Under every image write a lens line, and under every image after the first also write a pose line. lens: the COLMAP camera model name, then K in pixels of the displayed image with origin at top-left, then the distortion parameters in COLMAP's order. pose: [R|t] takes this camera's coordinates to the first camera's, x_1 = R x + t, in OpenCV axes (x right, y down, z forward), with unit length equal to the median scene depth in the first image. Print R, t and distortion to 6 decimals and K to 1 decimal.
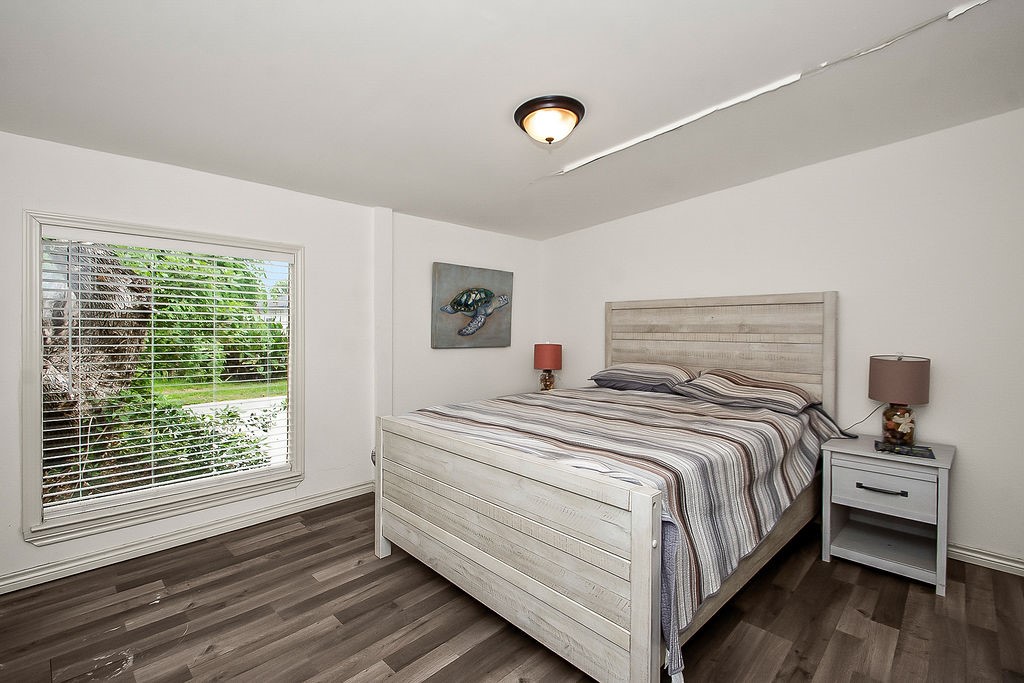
lens RADIAL K [[441.4, 0, 514.3], [0, 441.4, 352.8], [0, 0, 1]] dist [0.033428, -0.020552]
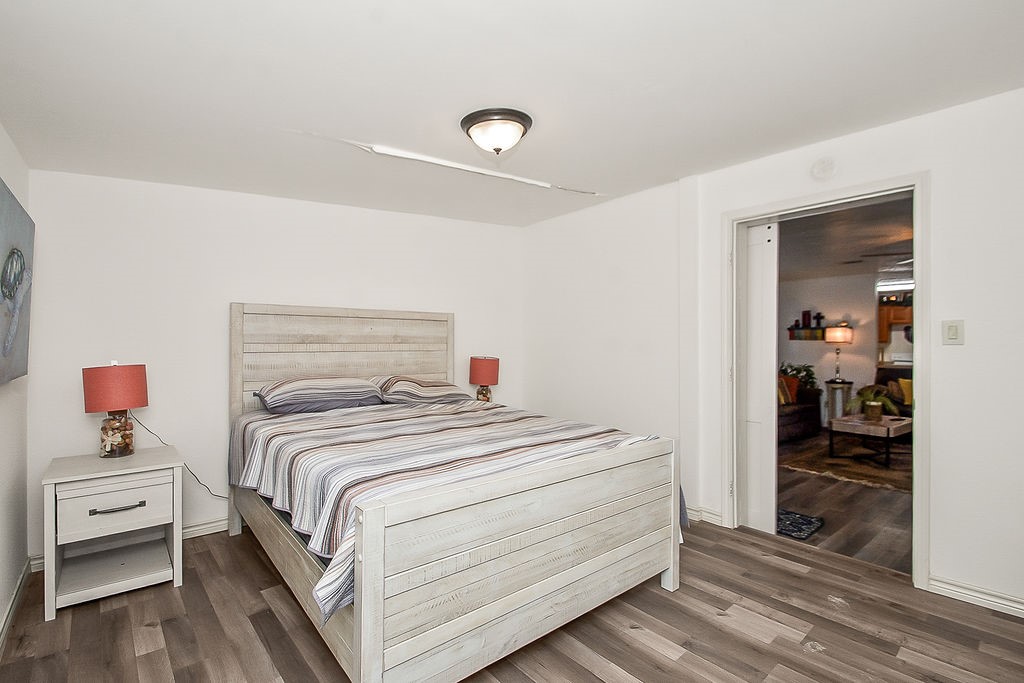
lens RADIAL K [[466.2, 0, 524.3], [0, 466.2, 349.7], [0, 0, 1]] dist [0.001588, -0.001164]
pose [[0.086830, -0.023617, 0.995943, -0.691483], [0.045656, 0.998763, 0.019703, -0.040081], [-0.995176, 0.043760, 0.087801, 0.622717]]
